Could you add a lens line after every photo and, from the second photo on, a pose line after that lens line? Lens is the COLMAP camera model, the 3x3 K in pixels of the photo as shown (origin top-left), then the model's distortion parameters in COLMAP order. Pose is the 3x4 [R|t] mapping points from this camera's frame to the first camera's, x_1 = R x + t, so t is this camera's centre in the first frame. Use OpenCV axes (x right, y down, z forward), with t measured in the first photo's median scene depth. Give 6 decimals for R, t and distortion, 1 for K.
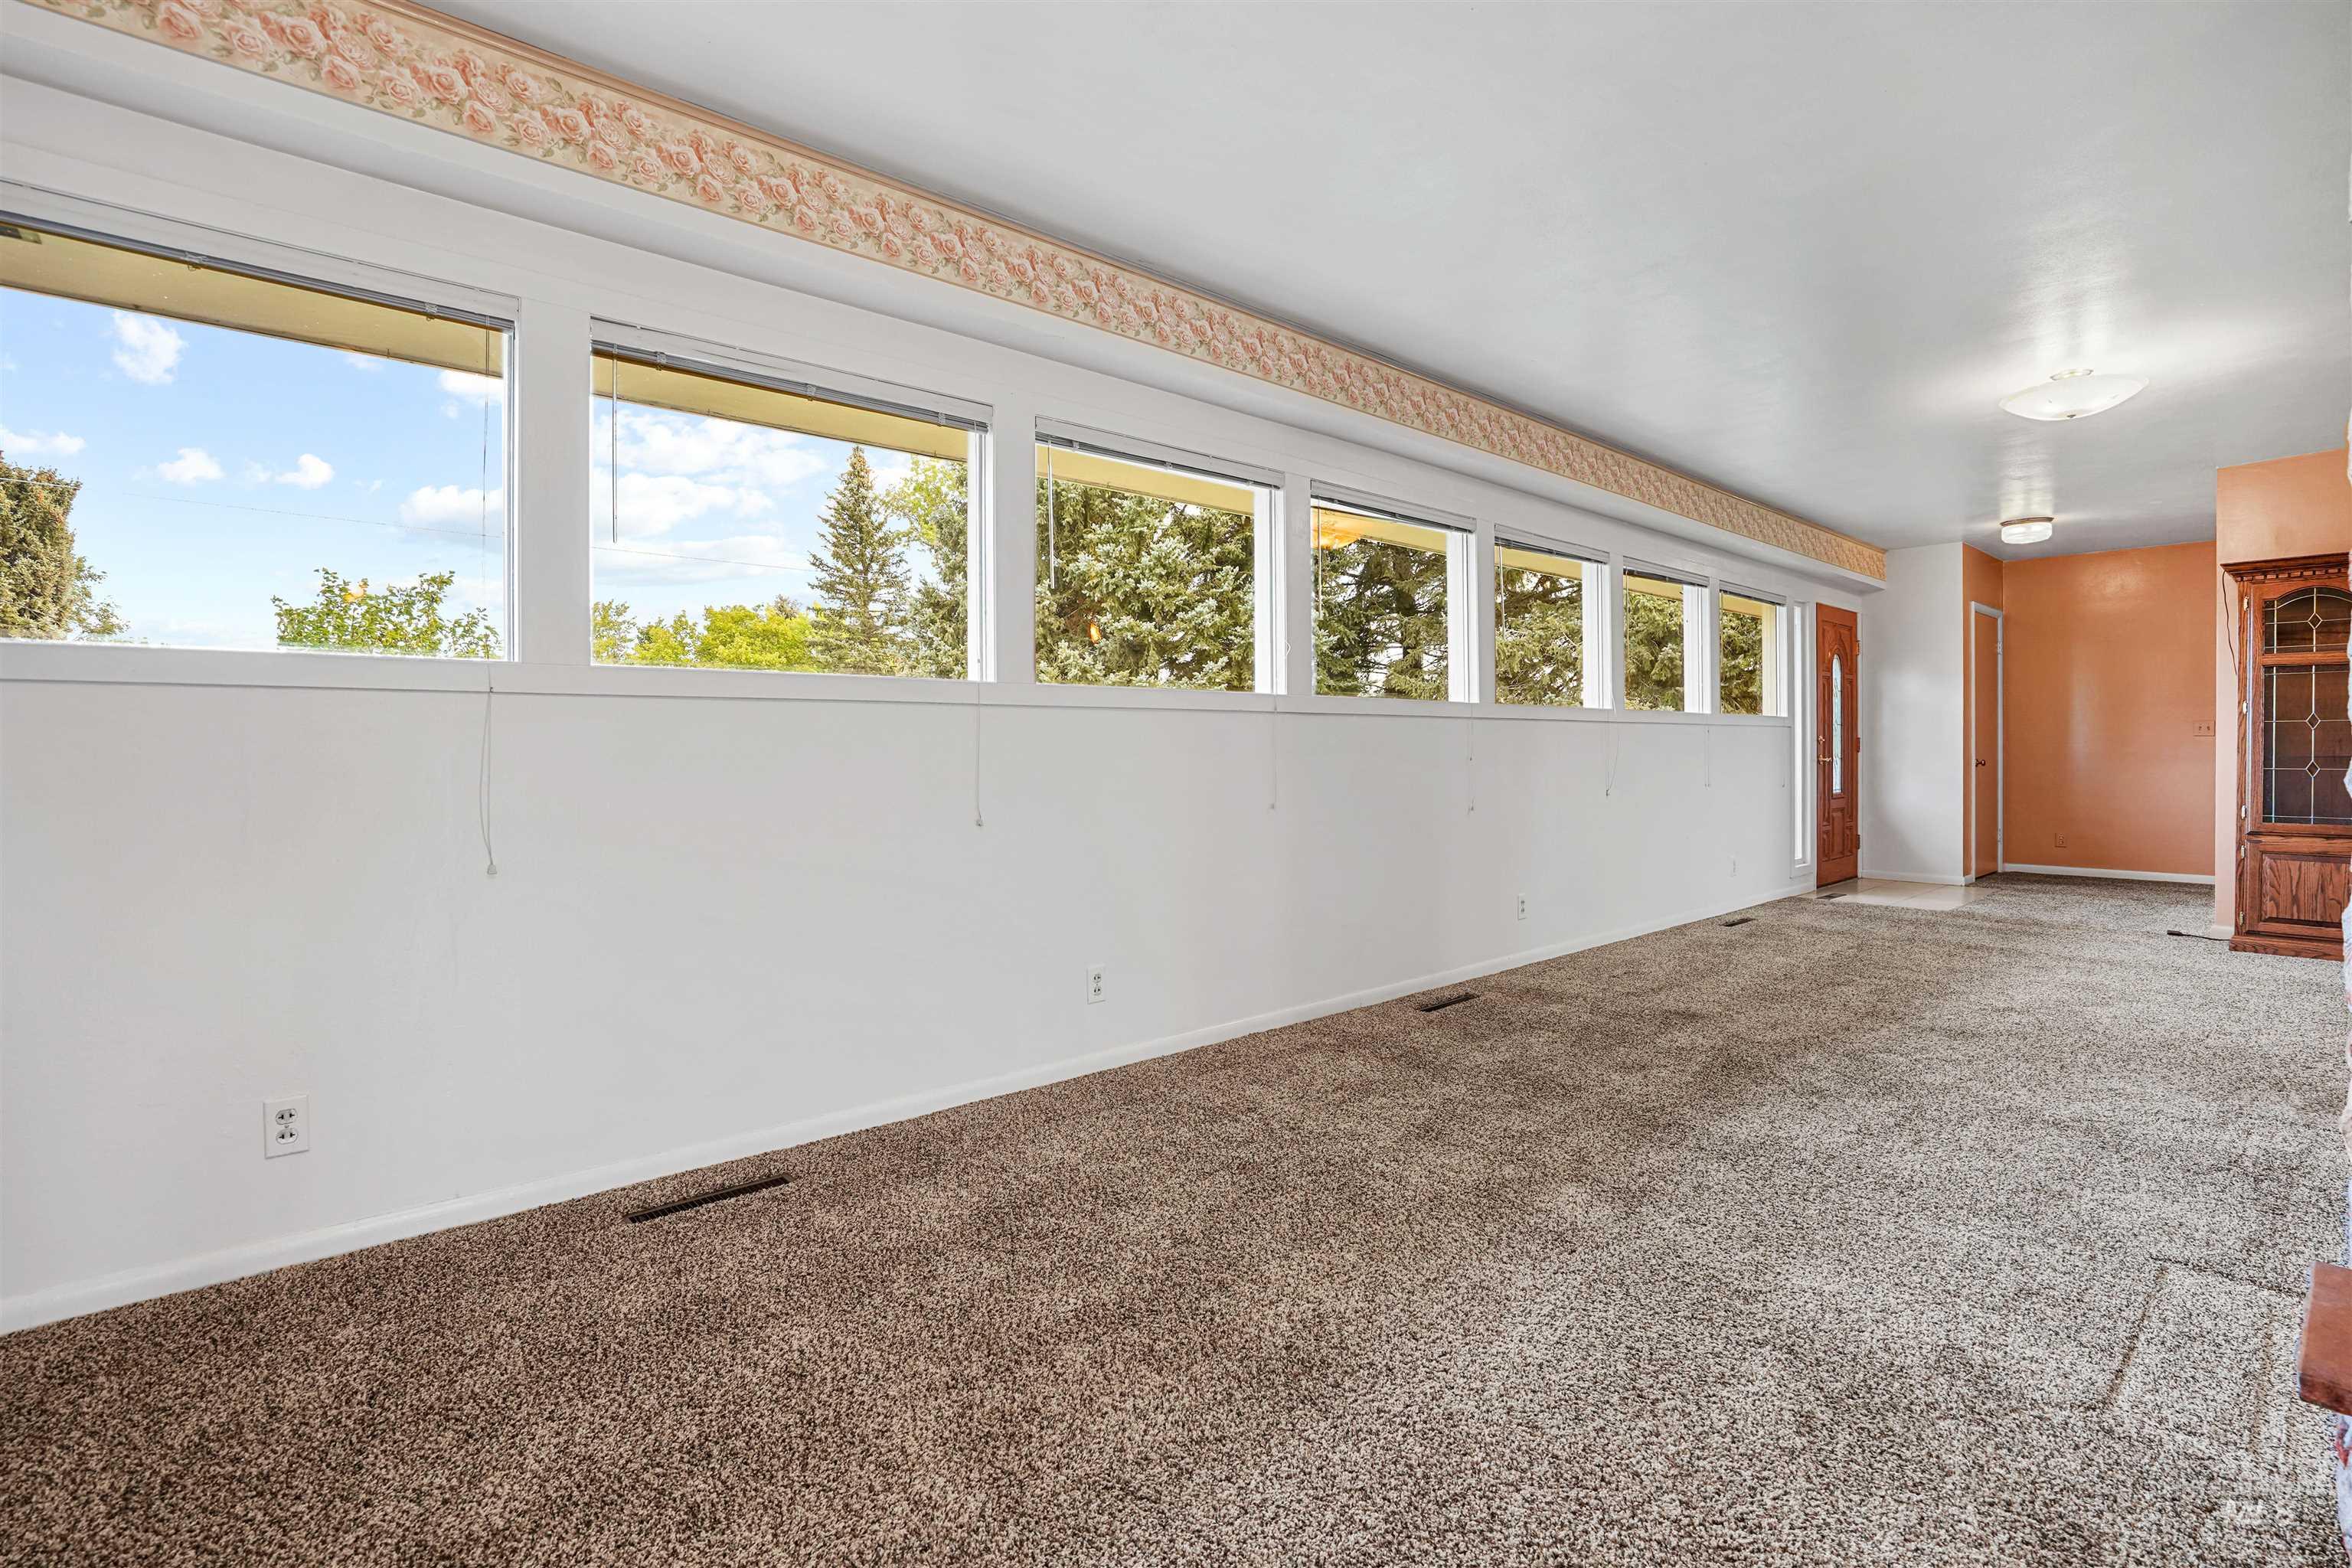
lens RADIAL K [[1095.9, 0, 1179.9], [0, 1095.9, 766.4], [0, 0, 1]] dist [-0.059234, 0.024476]
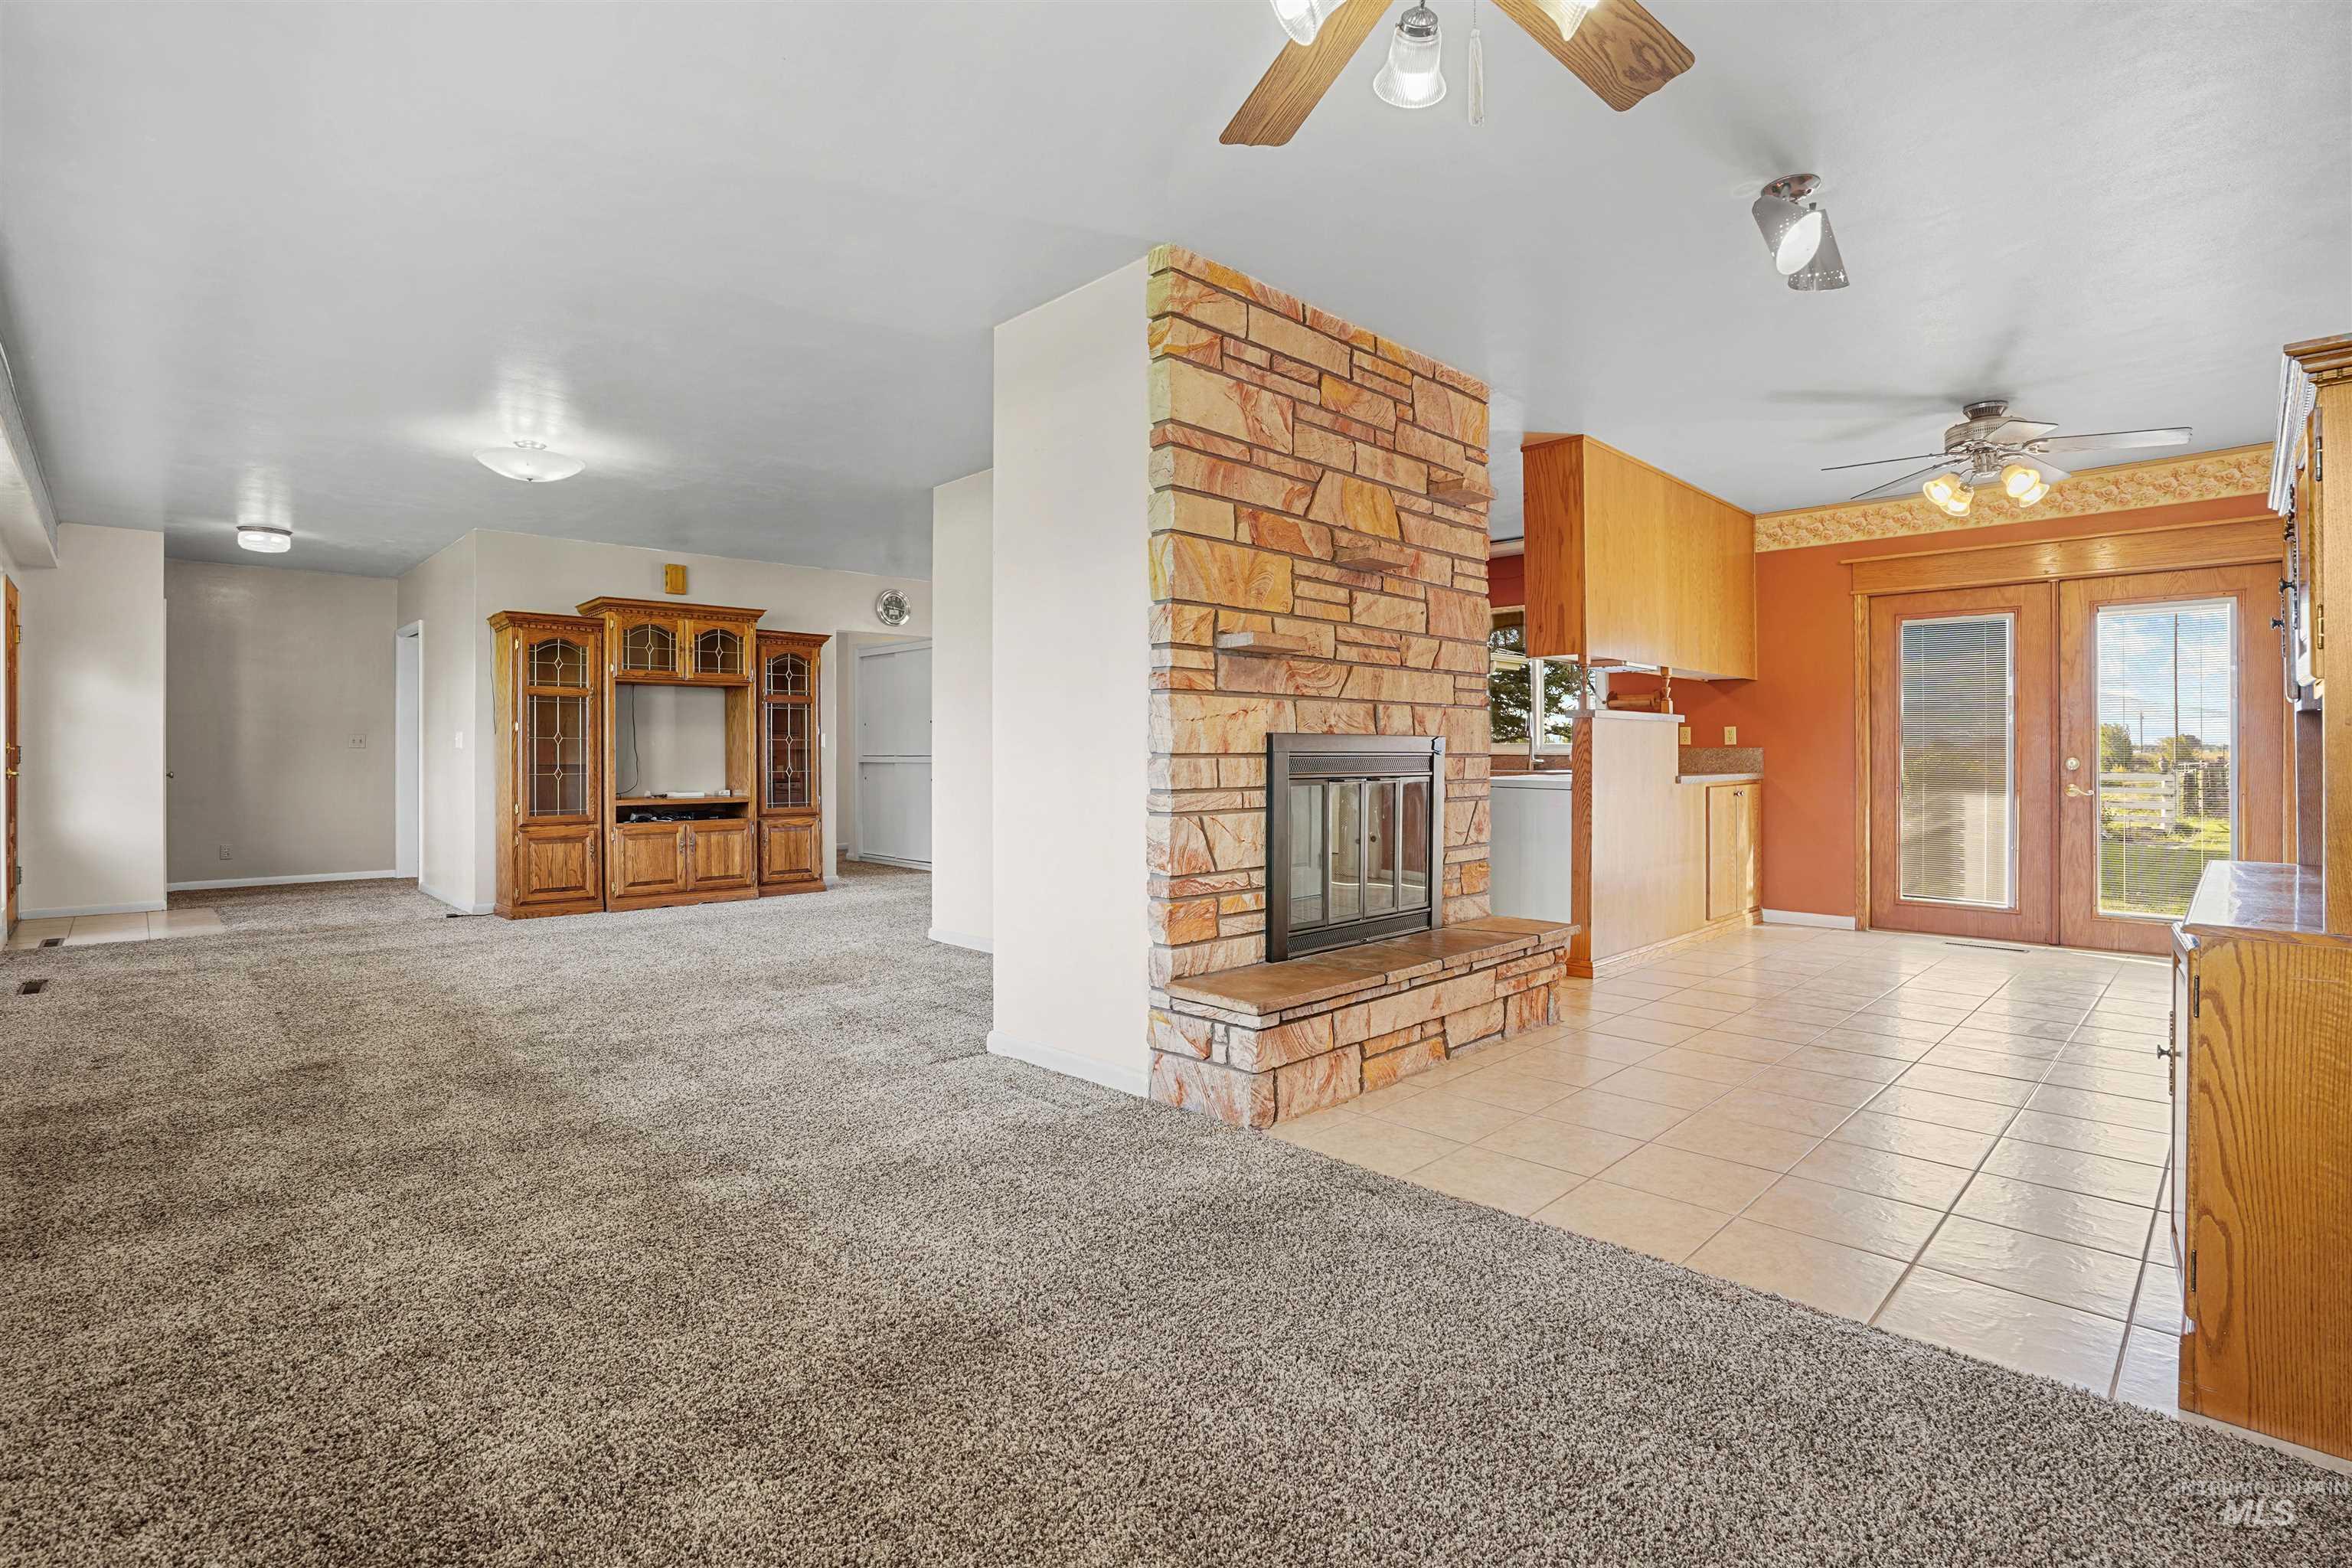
lens RADIAL K [[1095.9, 0, 1179.9], [0, 1095.9, 766.4], [0, 0, 1]] dist [-0.059234, 0.024476]
pose [[-0.034043, -0.007069, 0.999395, -0.388227], [0.017864, 0.999811, 0.007680, -0.004890], [-0.999261, 0.018115, -0.033910, 0.317138]]
